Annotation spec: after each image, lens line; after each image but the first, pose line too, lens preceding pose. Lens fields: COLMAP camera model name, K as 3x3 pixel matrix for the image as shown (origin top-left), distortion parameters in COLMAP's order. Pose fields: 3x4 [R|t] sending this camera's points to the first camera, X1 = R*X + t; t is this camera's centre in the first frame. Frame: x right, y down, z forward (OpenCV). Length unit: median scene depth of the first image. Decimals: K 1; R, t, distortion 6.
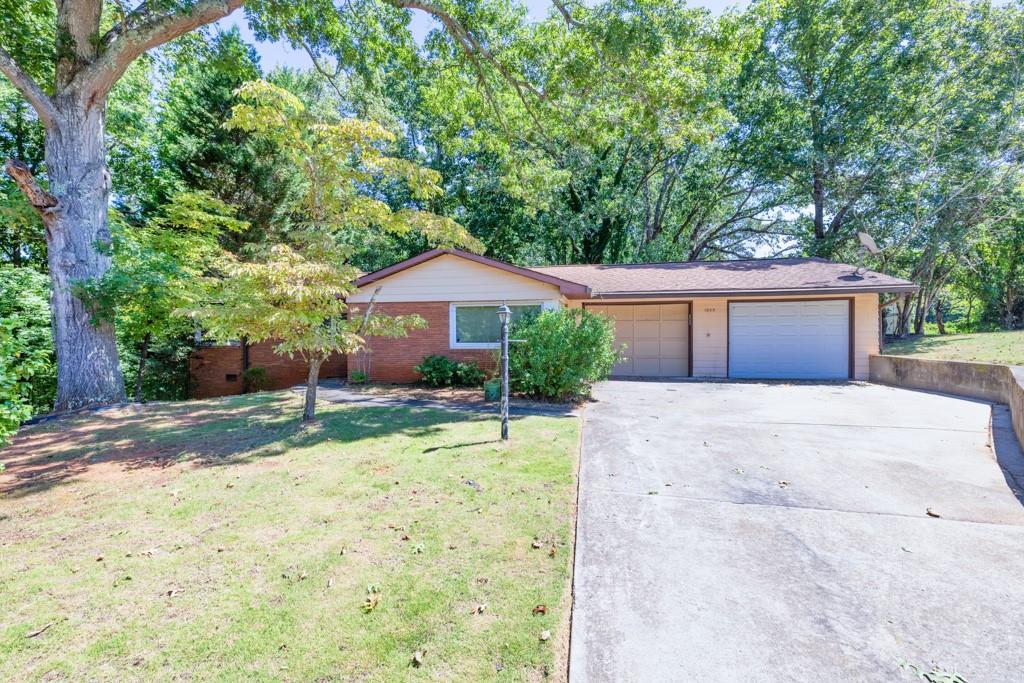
lens RADIAL K [[440.0, 0, 510.6], [0, 440.0, 338.9], [0, 0, 1]] dist [0.000783, 0.000429]
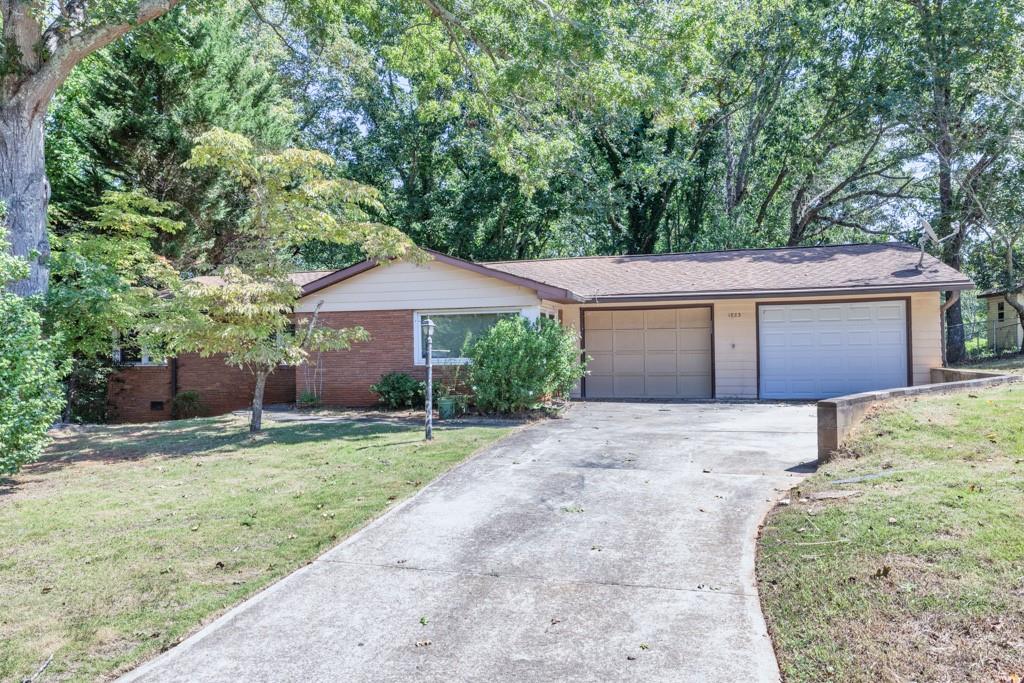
lens RADIAL K [[696.6, 0, 506.4], [0, 696.6, 345.8], [0, 0, 1]] dist [-0.002202, -0.001022]
pose [[0.997485, -0.010967, -0.070030, 0.134521], [0.009656, 0.999772, -0.019037, 0.012078], [0.070223, 0.018313, 0.997363, -0.324430]]
